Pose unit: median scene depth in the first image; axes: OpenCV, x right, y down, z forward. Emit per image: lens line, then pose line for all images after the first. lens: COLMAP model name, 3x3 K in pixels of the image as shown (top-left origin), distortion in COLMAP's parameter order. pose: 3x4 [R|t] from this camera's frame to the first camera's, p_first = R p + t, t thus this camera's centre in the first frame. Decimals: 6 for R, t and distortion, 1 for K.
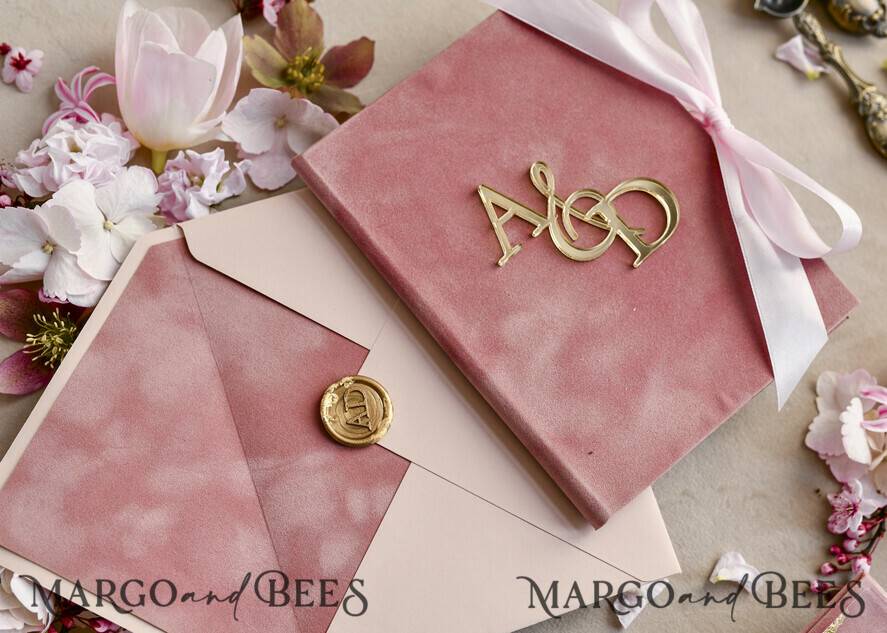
lens RADIAL K [[1484.7, 0, 523.9], [0, 1484.7, 315.1], [0, 0, 1]] dist [-0.103492, 0.137681]
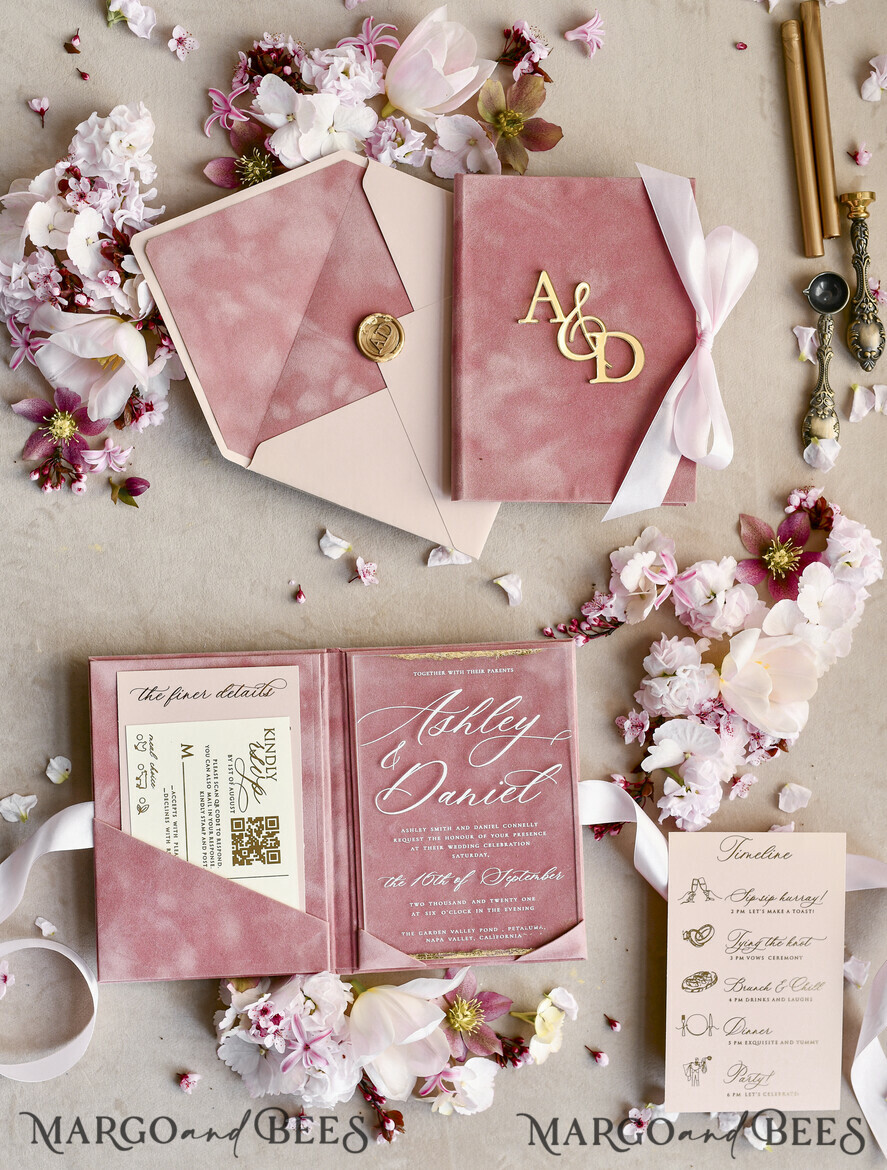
lens RADIAL K [[2079.3, 0, 403.3], [0, 2079.3, 590.4], [0, 0, 1]] dist [-0.014388, 0.007317]
pose [[0.759415, 0.647645, -0.061999, 0.192770], [-0.625006, 0.752682, 0.206973, -0.184914], [0.180711, -0.118429, 0.976380, -1.036992]]
